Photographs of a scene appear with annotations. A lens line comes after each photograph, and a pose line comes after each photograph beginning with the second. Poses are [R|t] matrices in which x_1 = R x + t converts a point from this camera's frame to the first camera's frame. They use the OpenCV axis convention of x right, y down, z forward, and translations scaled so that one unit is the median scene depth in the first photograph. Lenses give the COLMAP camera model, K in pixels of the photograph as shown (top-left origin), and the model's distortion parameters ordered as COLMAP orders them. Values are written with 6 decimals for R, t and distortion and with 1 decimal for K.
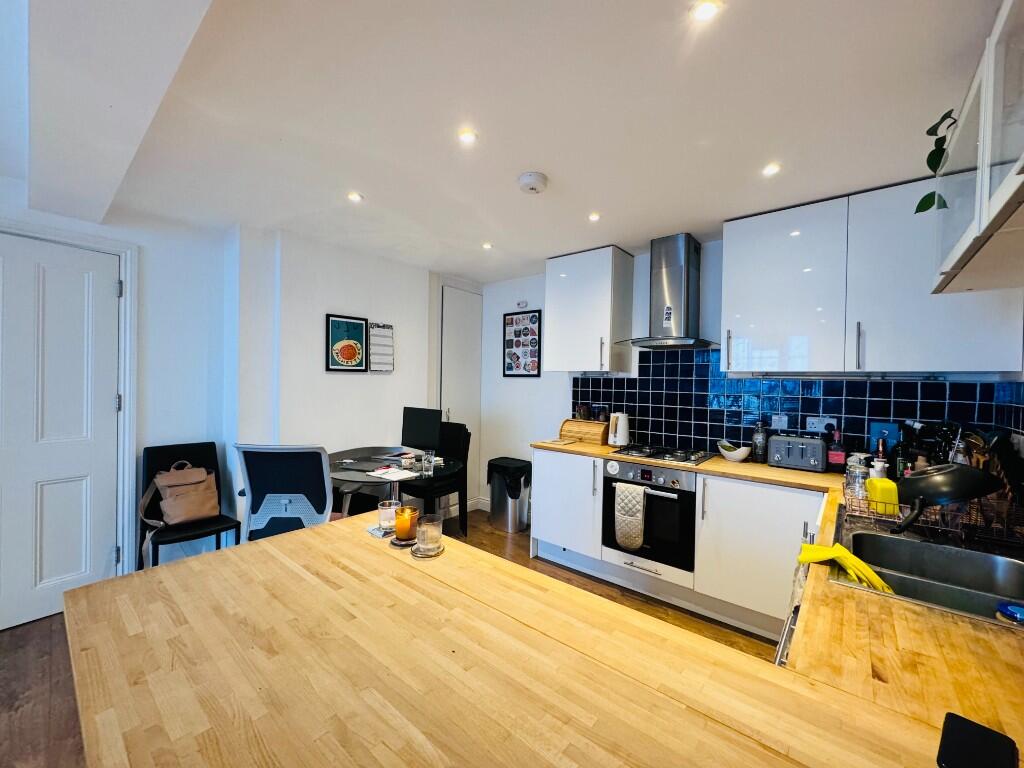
lens RADIAL K [[406.8, 0, 512.0], [0, 406.8, 384.0], [0, 0, 1]] dist [-0.006260, 0.000804]
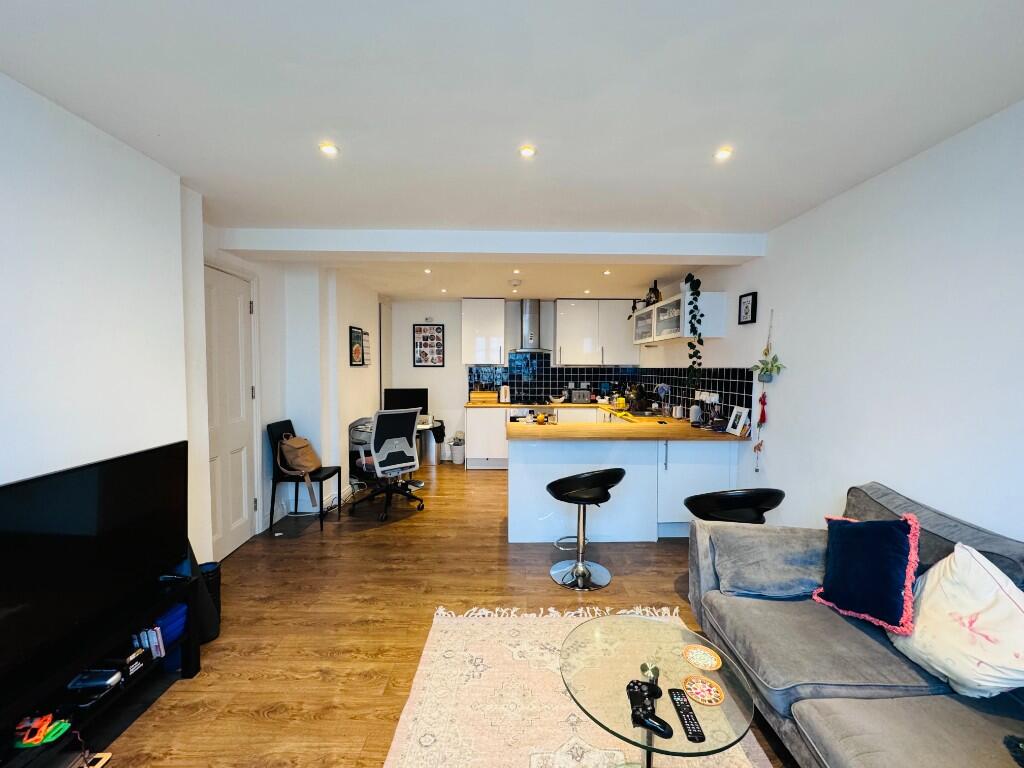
lens RADIAL K [[406.8, 0, 512.0], [0, 406.8, 384.0], [0, 0, 1]] dist [-0.006260, 0.000804]
pose [[0.755394, -0.042275, 0.653906, -1.000612], [0.016270, 0.998819, 0.045779, -0.024957], [-0.655069, -0.023943, 0.755190, -0.485443]]
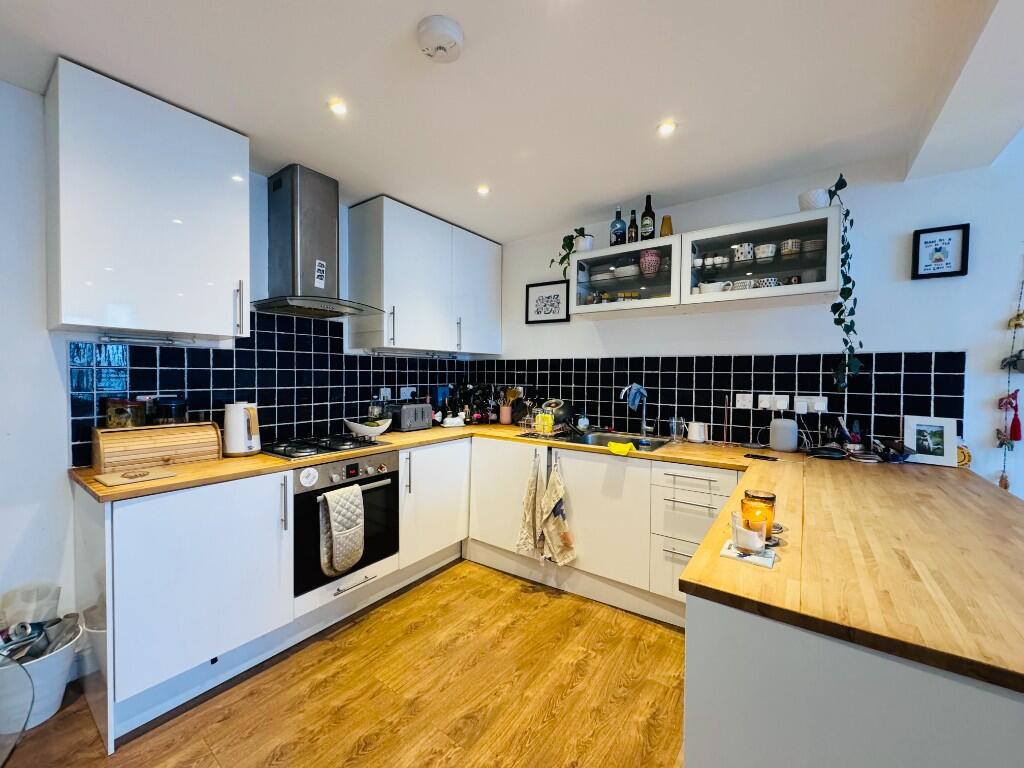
lens RADIAL K [[406.8, 0, 512.0], [0, 406.8, 384.0], [0, 0, 1]] dist [-0.006260, 0.000804]
pose [[-0.070558, -0.045620, 0.996464, -0.424446], [0.001799, 0.998946, 0.045861, 0.013155], [-0.997506, 0.005028, -0.070402, 0.640075]]
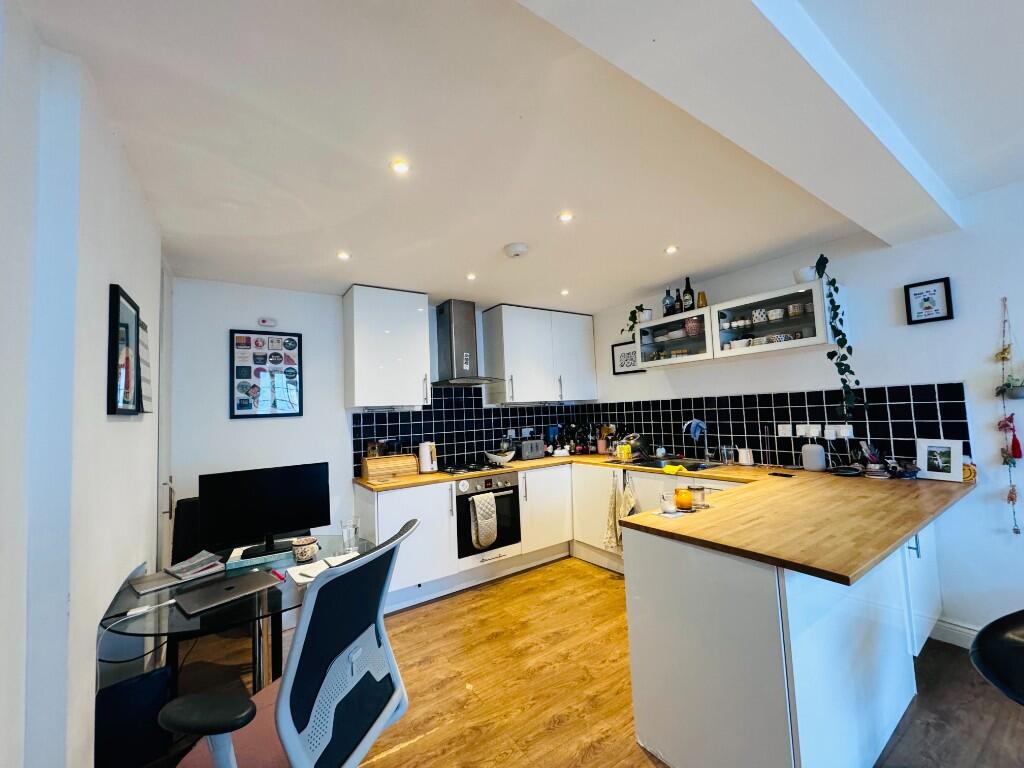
lens RADIAL K [[406.8, 0, 512.0], [0, 406.8, 384.0], [0, 0, 1]] dist [-0.006260, 0.000804]
pose [[0.272459, 0.032915, 0.961604, -0.776871], [0.061177, 0.996800, -0.051454, -0.016608], [-0.960221, 0.072847, 0.269573, 0.484315]]
